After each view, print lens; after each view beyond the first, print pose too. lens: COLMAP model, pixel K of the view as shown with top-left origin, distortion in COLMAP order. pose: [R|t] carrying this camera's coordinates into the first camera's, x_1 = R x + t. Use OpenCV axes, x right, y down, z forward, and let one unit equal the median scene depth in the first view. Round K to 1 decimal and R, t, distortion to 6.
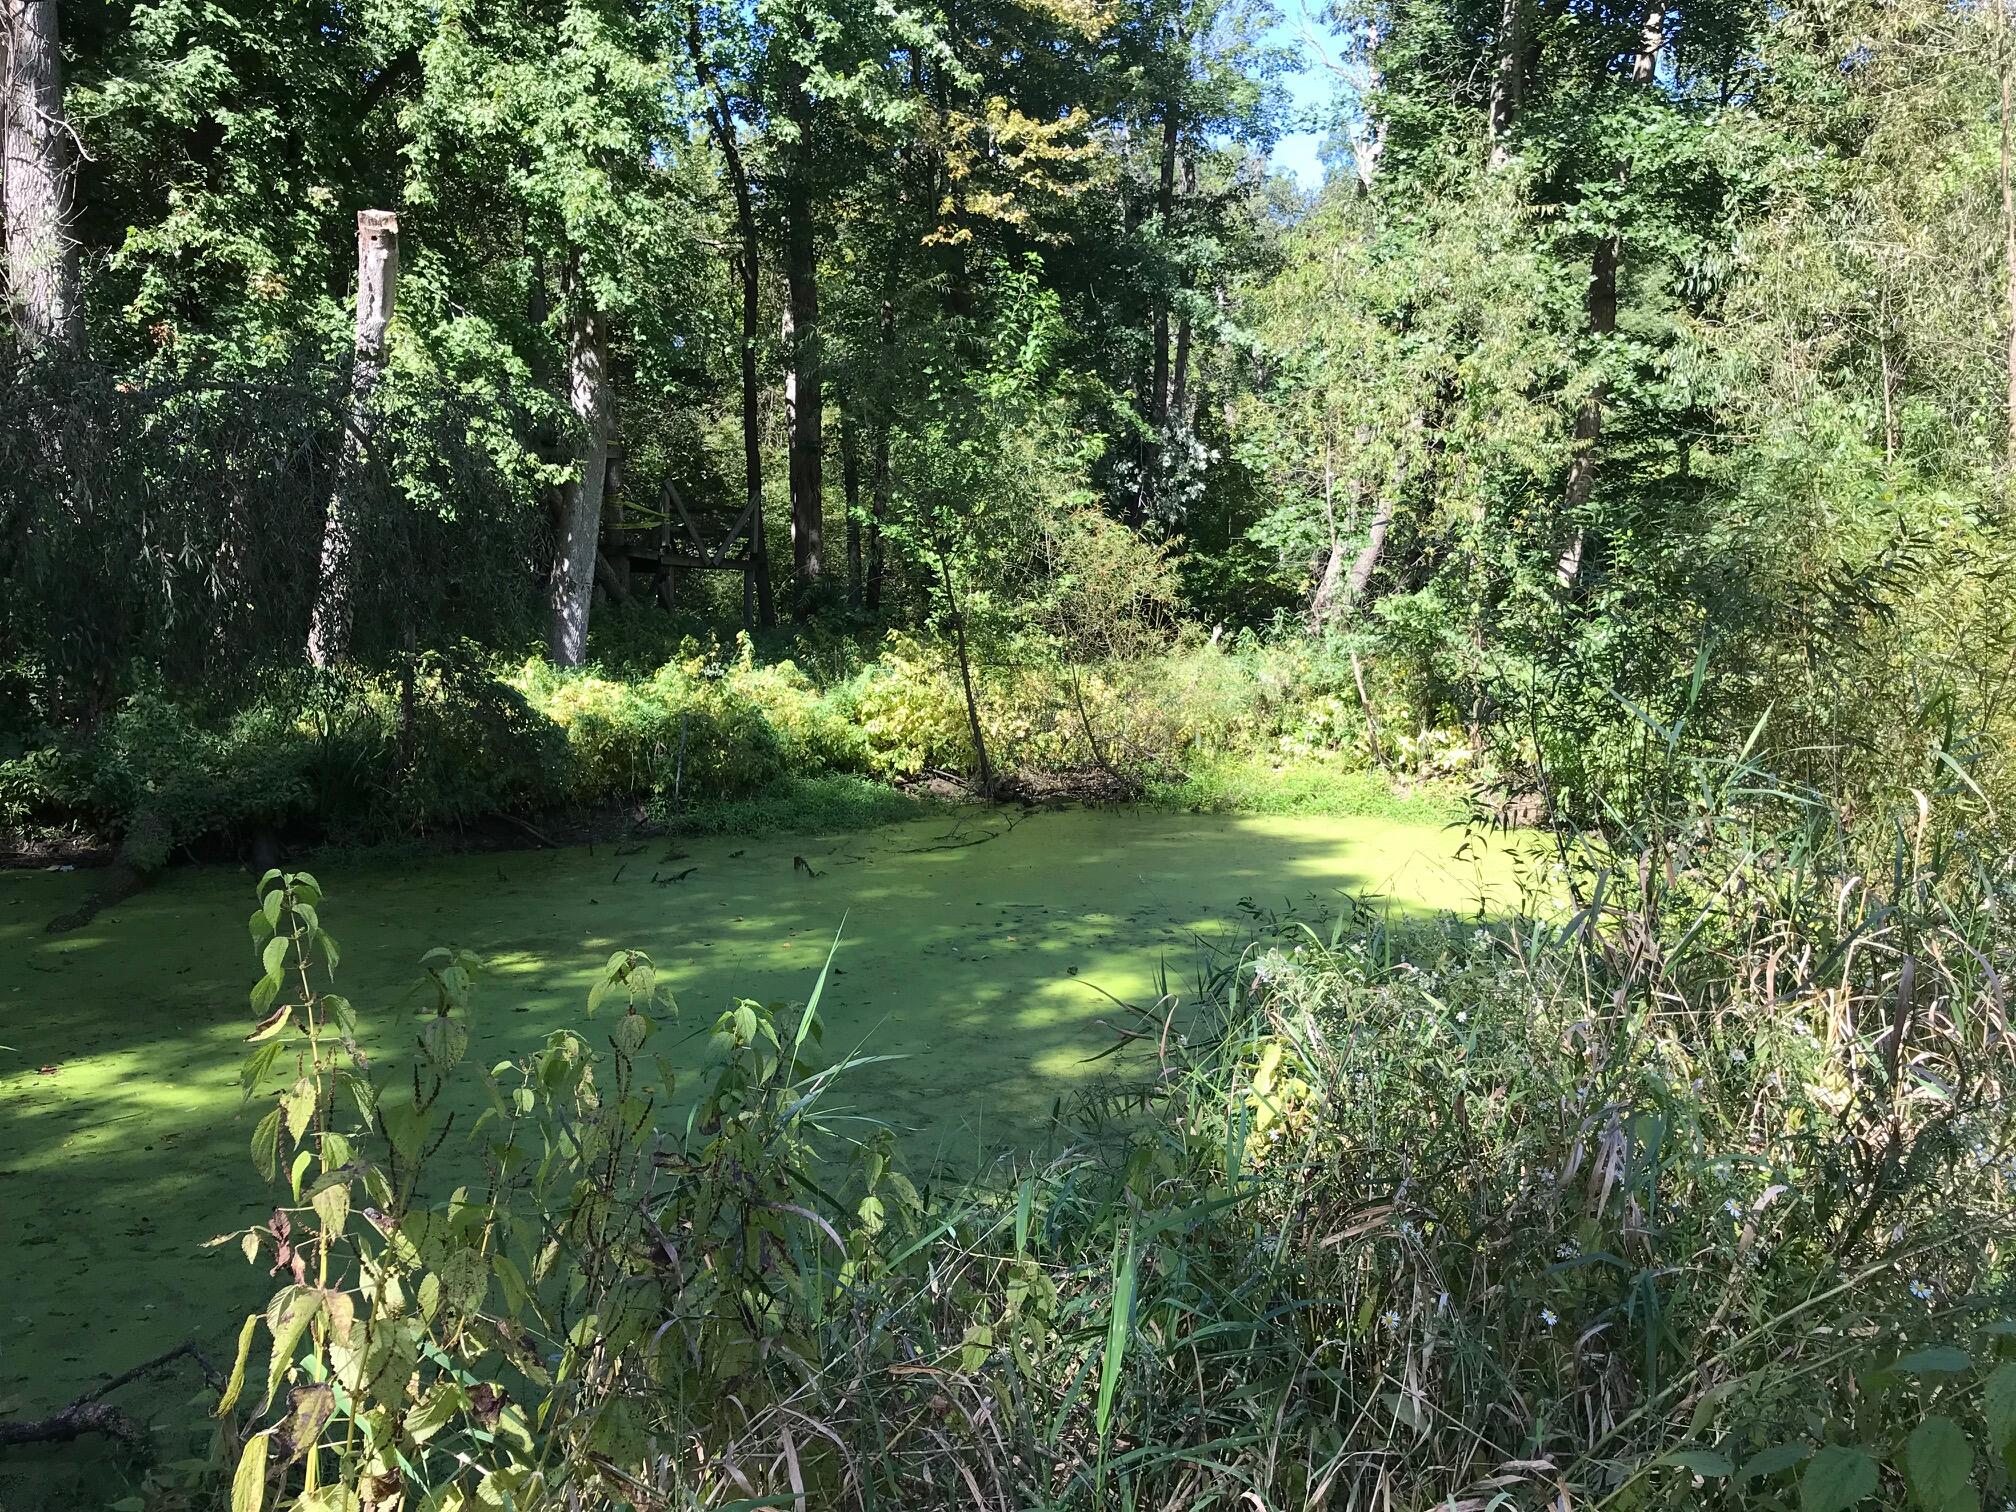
lens RADIAL K [[1639.8, 0, 1008.0], [0, 1639.8, 756.0], [0, 0, 1]] dist [-0.005671, 0.016292]
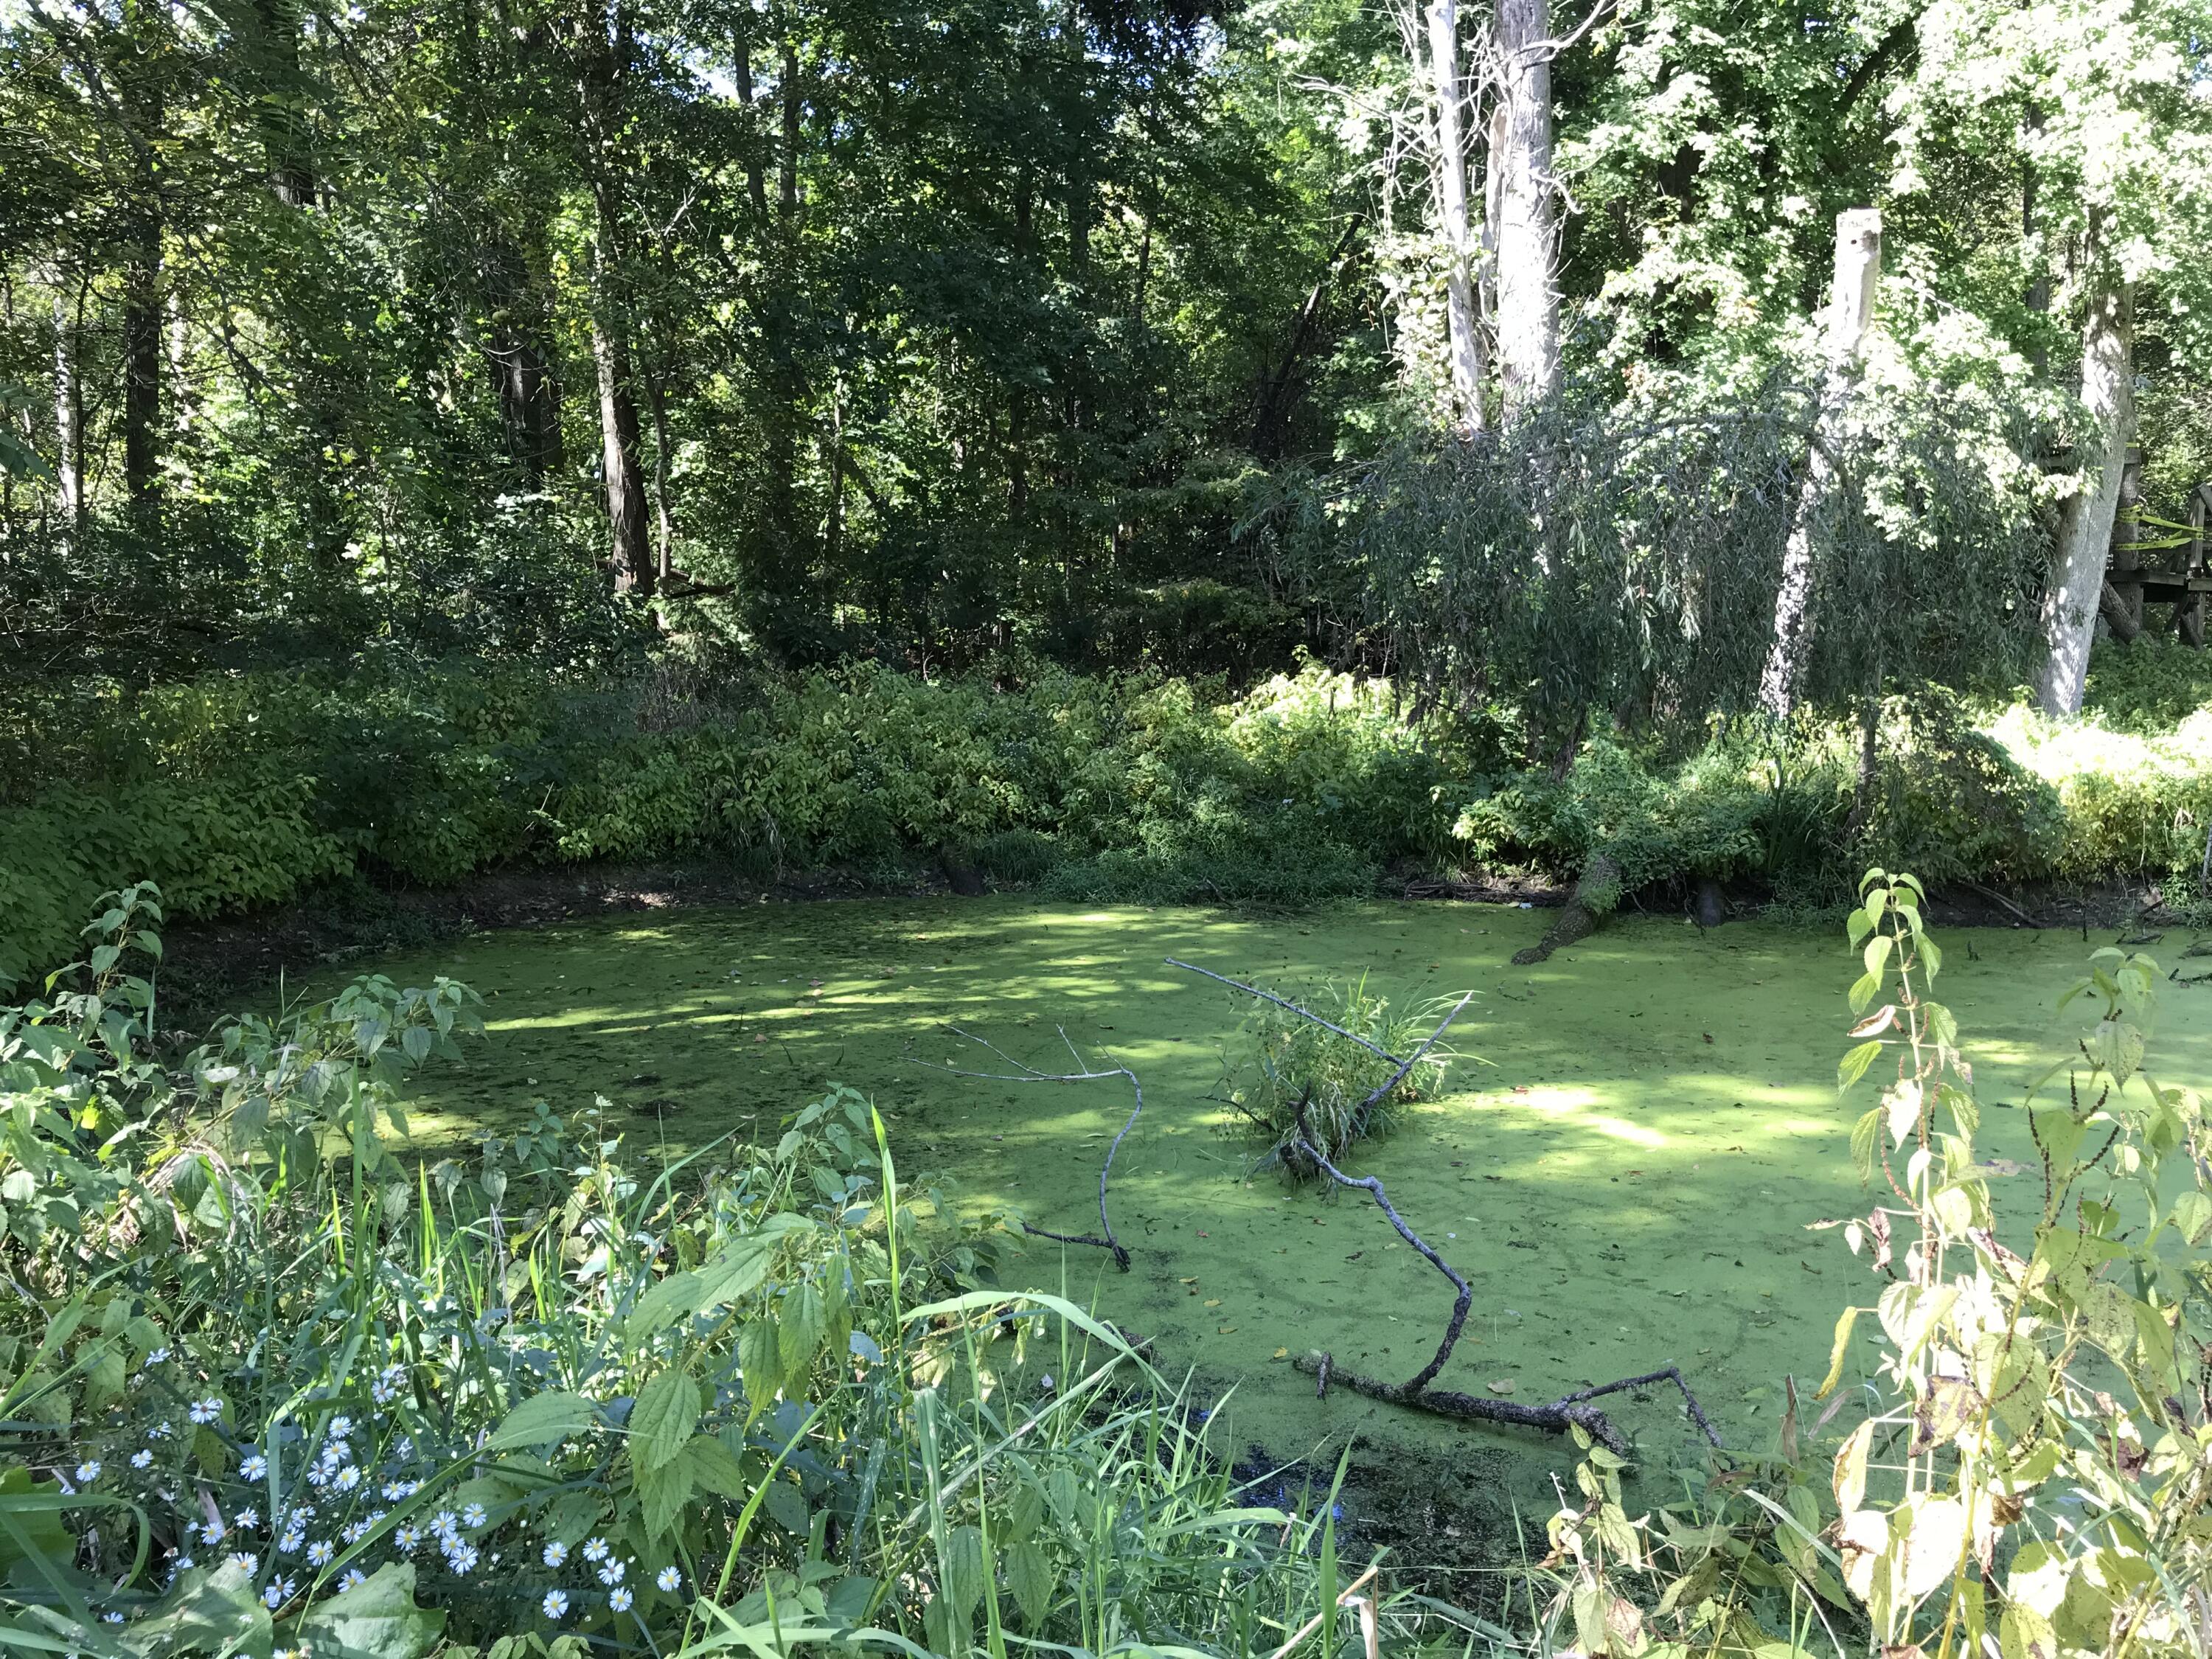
lens RADIAL K [[1799.2, 0, 1106.0], [0, 1799.2, 829.5], [0, 0, 1]] dist [-0.005671, 0.016292]
pose [[0.738412, 0.048173, -0.672627, -0.007011], [-0.044221, 0.998757, 0.022985, 0.004374], [0.672899, 0.012772, 0.739624, -0.011008]]
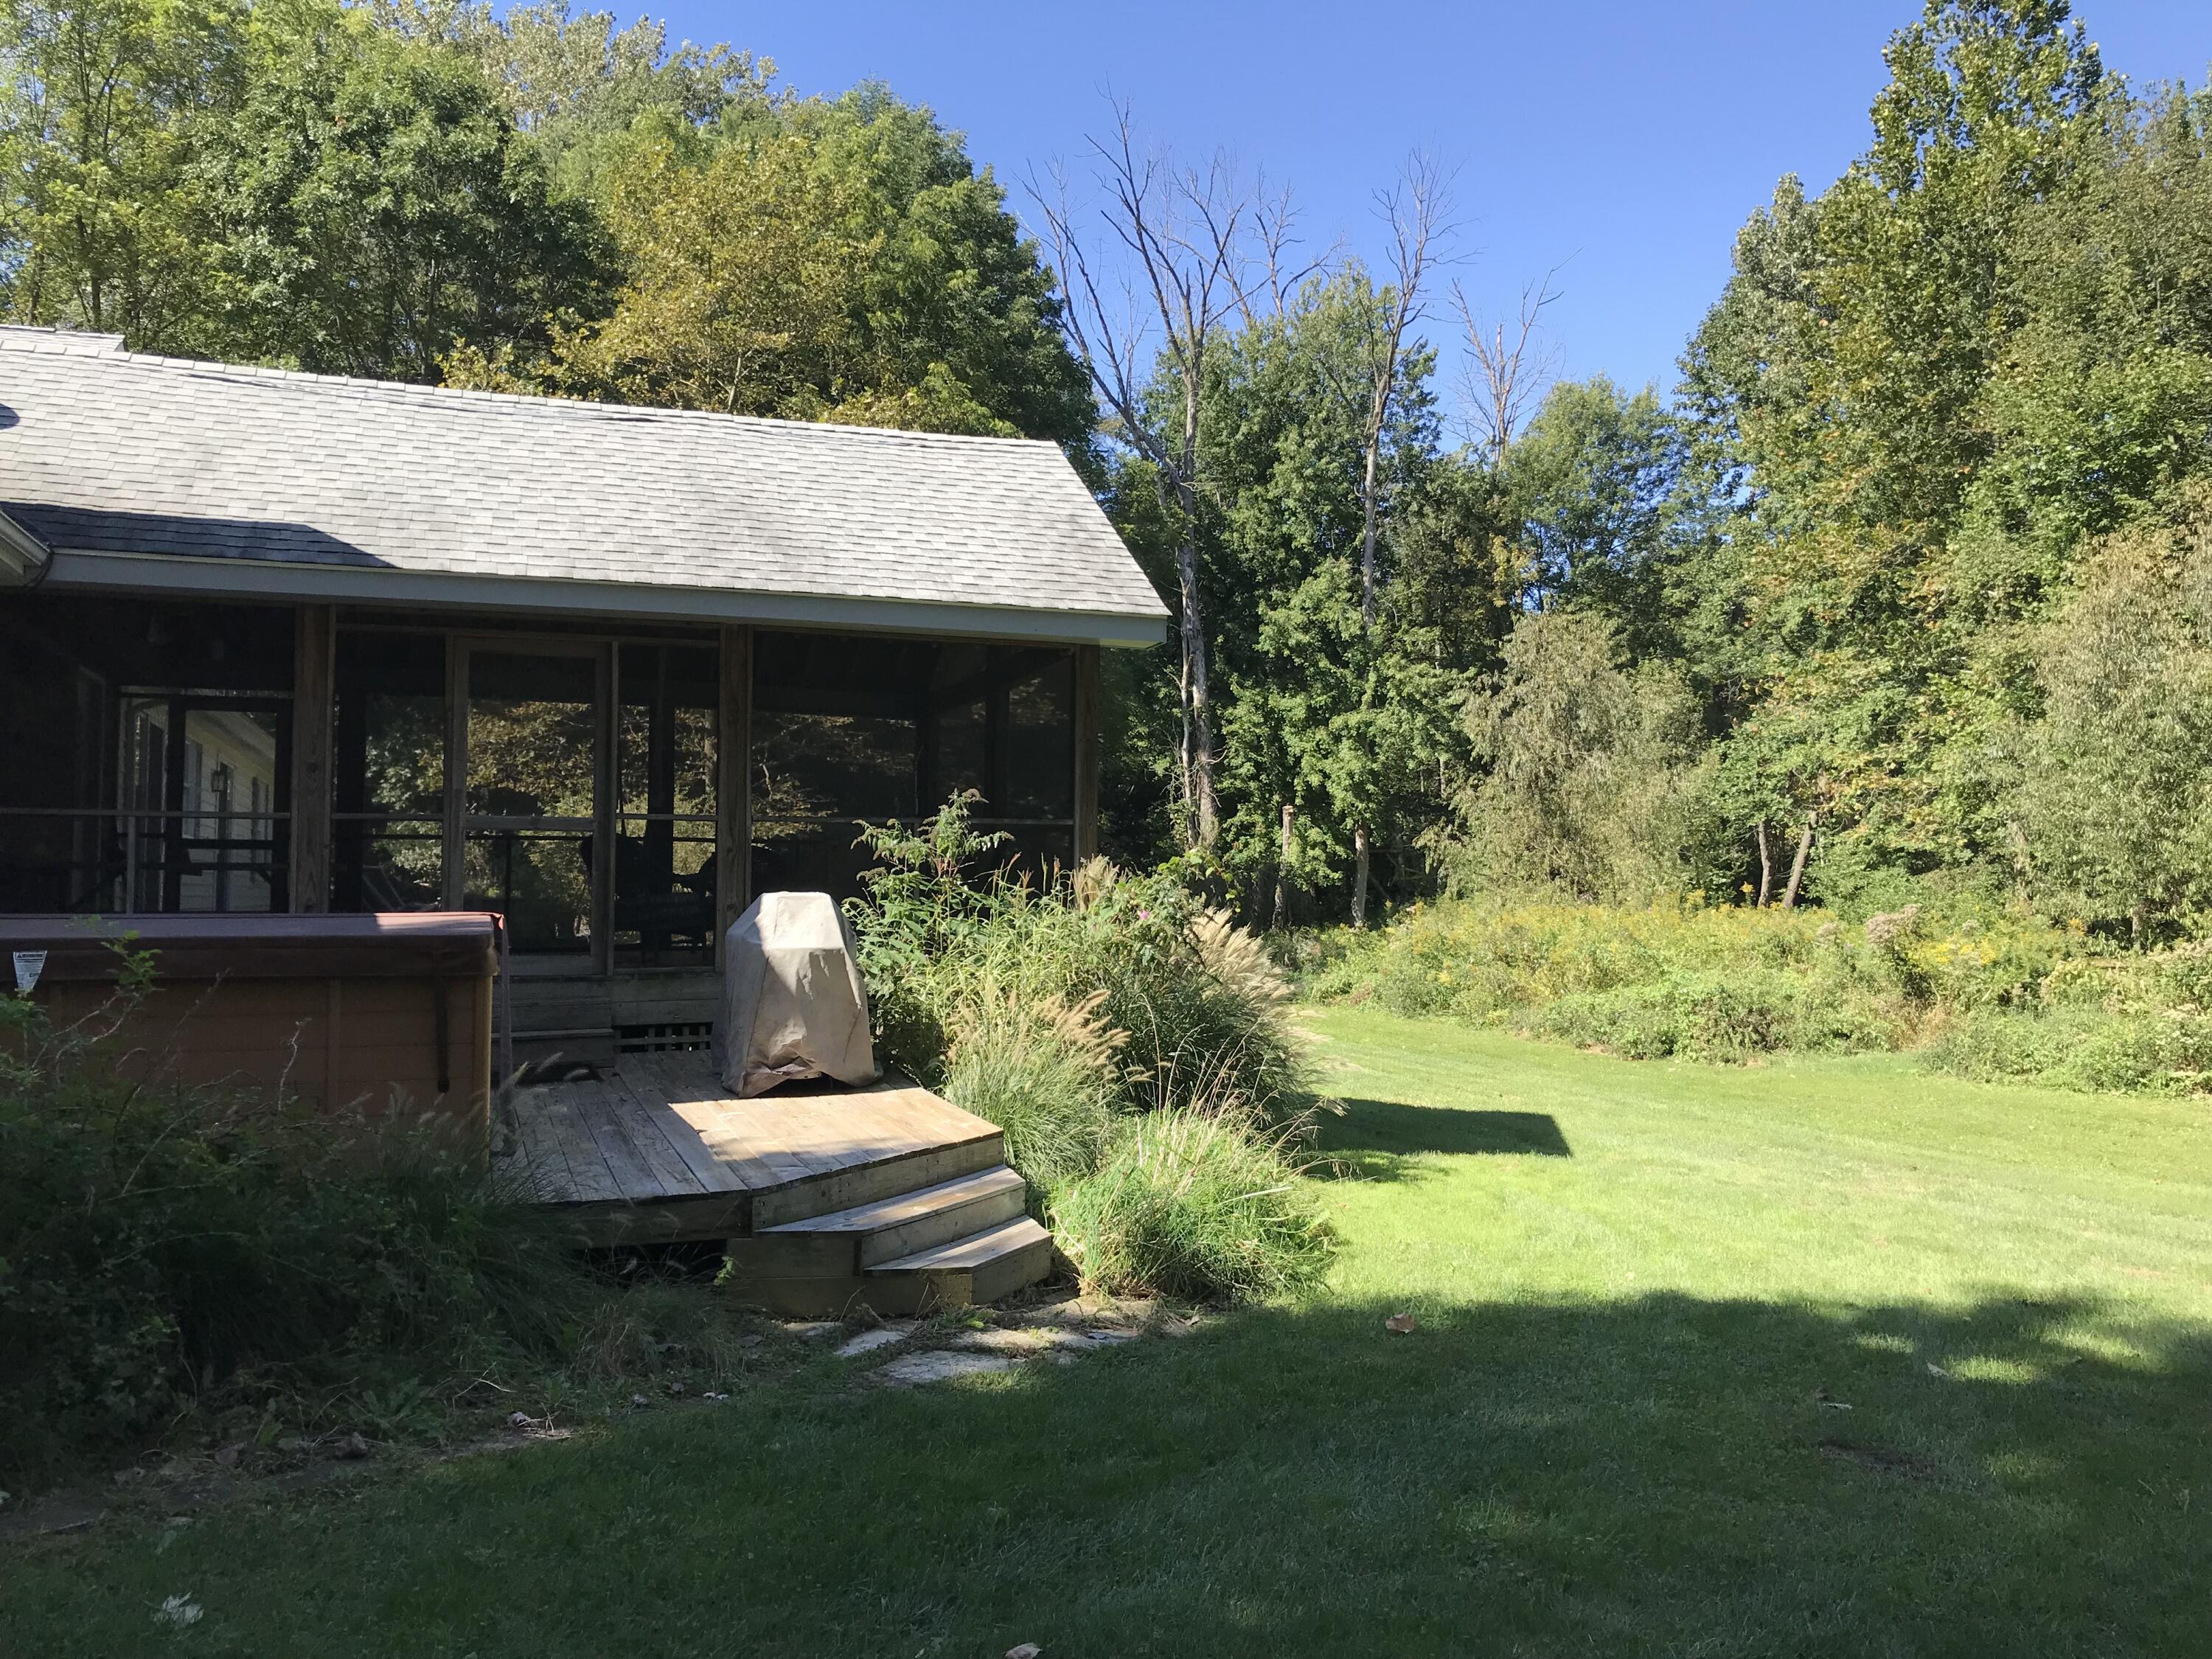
lens RADIAL K [[1783.6, 0, 1106.0], [0, 1783.6, 829.5], [0, 0, 1]] dist [0.002522, -0.010912]
pose [[0.851314, -0.020764, -0.524246, 1.313654], [-0.035650, 0.994618, -0.097287, 0.114214], [0.523444, 0.101511, 0.845992, -2.496988]]
